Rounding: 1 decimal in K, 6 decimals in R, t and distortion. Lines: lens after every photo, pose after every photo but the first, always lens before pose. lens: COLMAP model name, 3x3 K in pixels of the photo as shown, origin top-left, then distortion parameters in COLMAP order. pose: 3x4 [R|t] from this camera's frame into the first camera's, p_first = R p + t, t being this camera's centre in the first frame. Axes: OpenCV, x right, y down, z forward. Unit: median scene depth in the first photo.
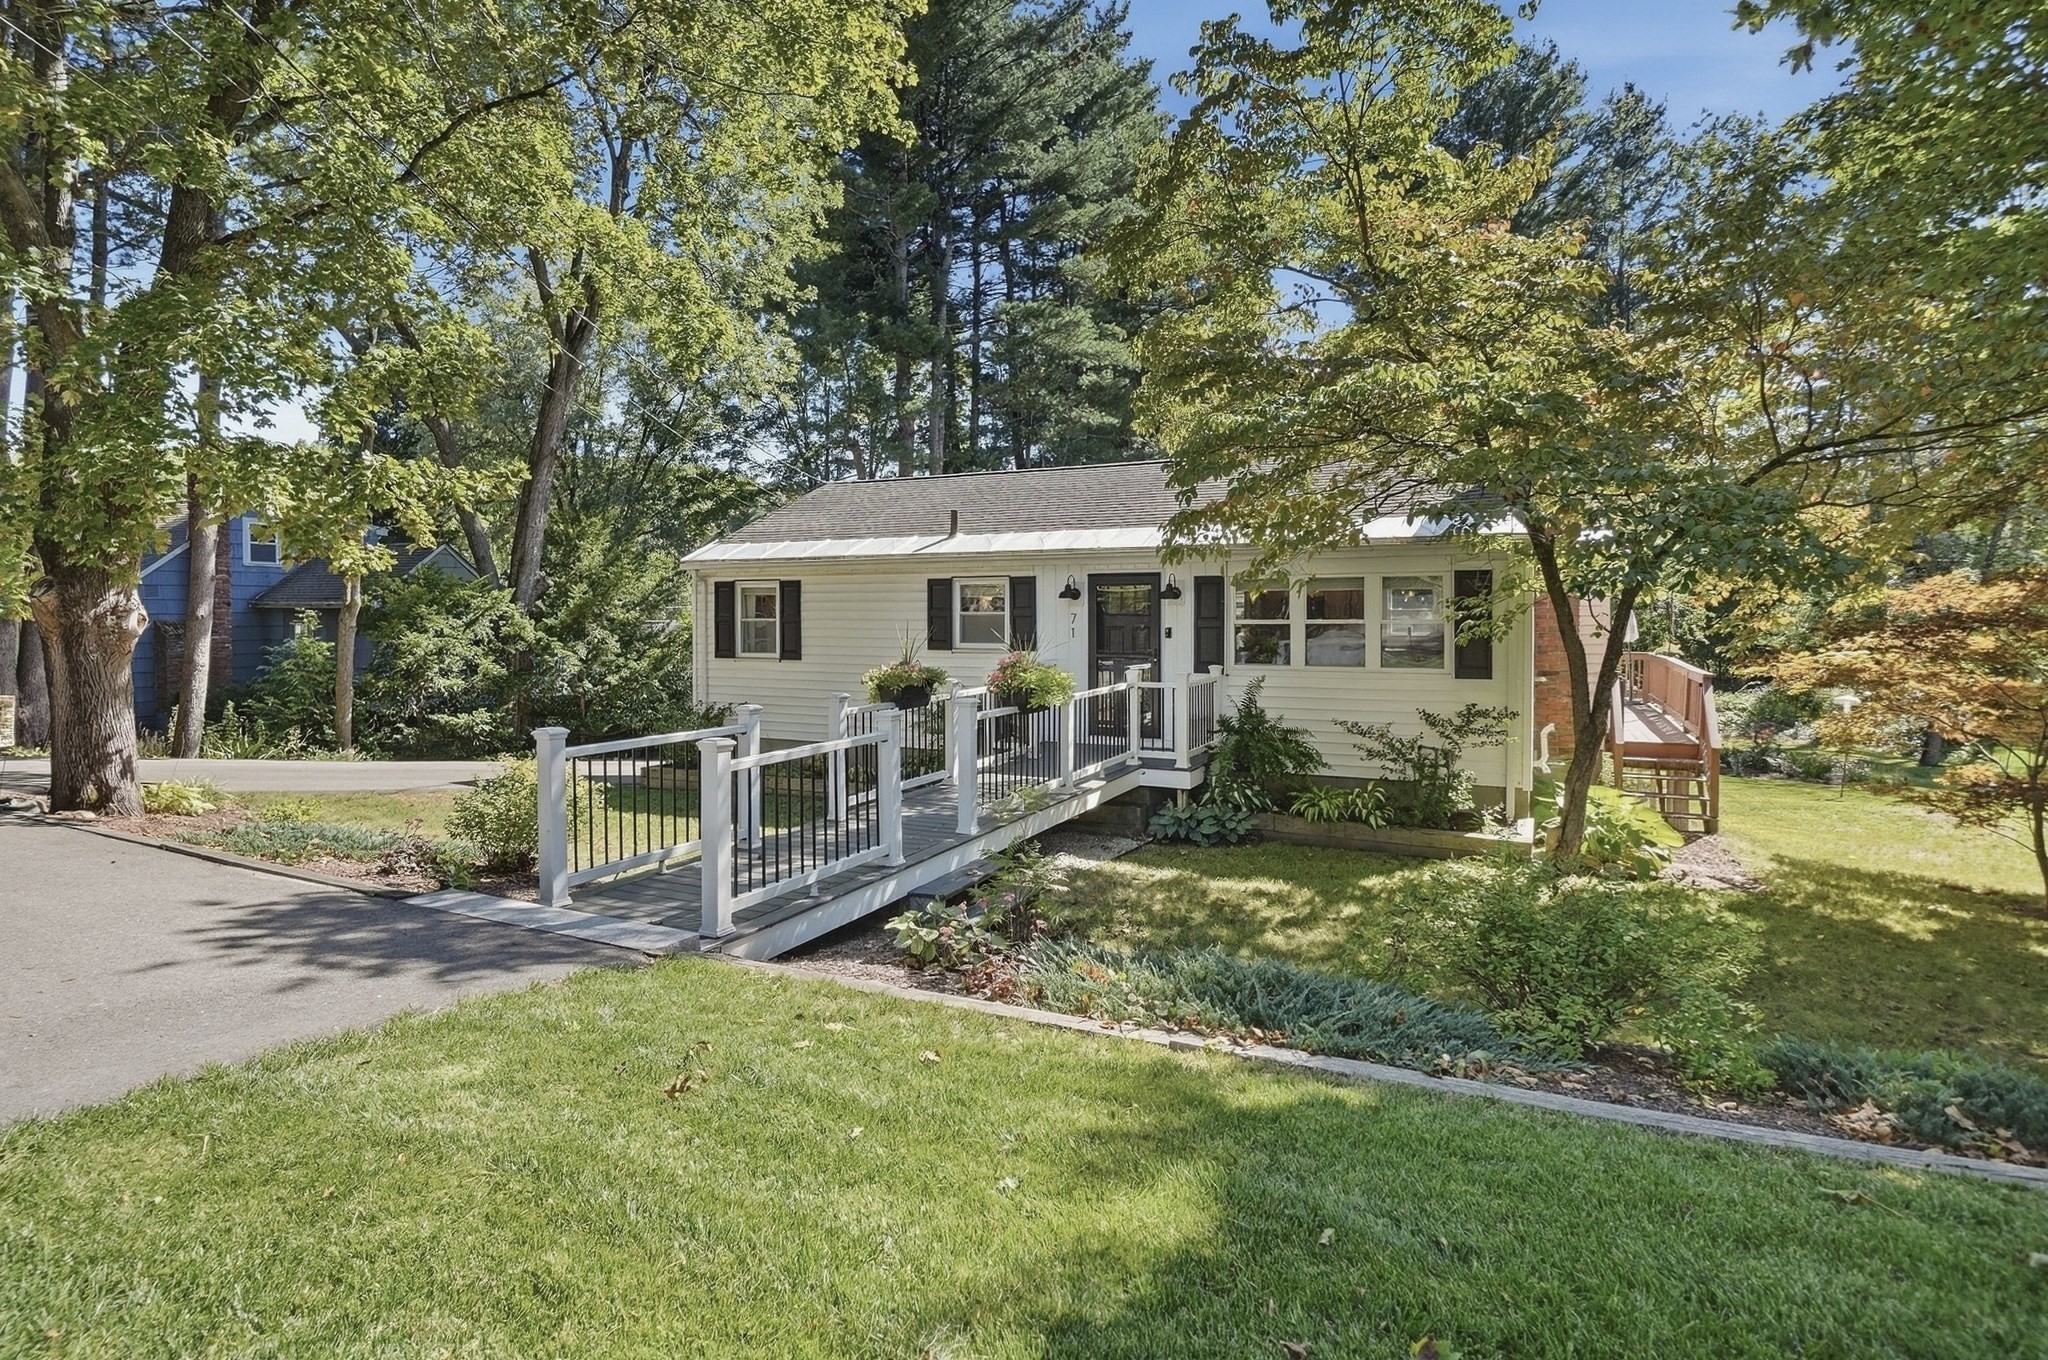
lens RADIAL K [[1013.4, 0, 997.3], [0, 1013.4, 653.9], [0, 0, 1]] dist [-0.023781, -0.001234]
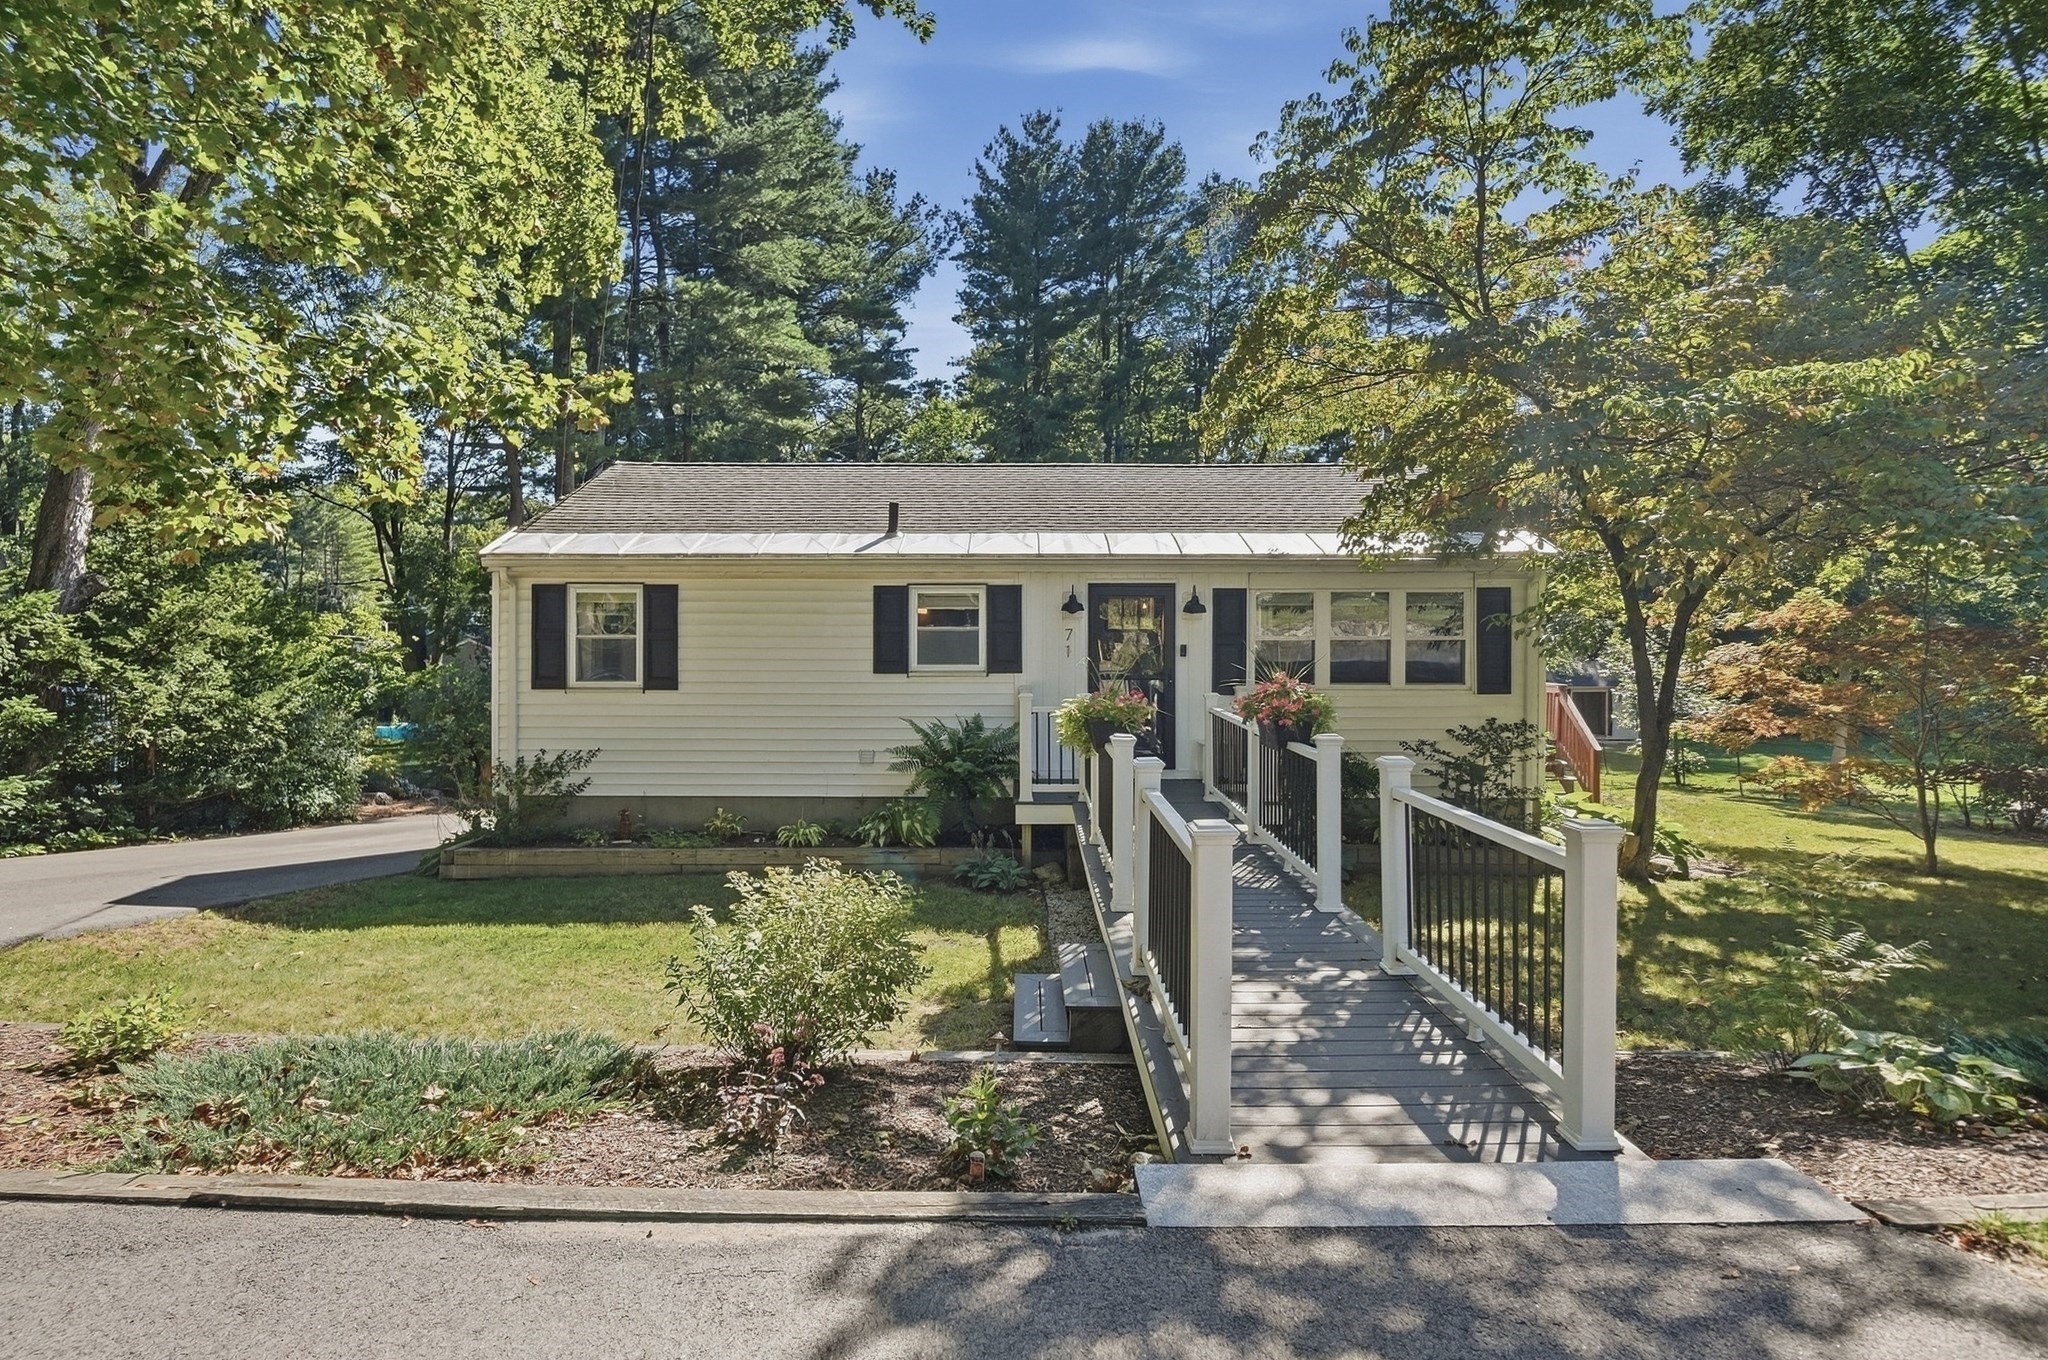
lens RADIAL K [[1013.4, 0, 997.3], [0, 1013.4, 653.9], [0, 0, 1]] dist [-0.023781, -0.001234]
pose [[0.901546, -0.006292, 0.432637, -0.314378], [0.015199, 0.999738, -0.017133, -0.004309], [-0.432416, 0.022022, 0.901405, 0.219581]]
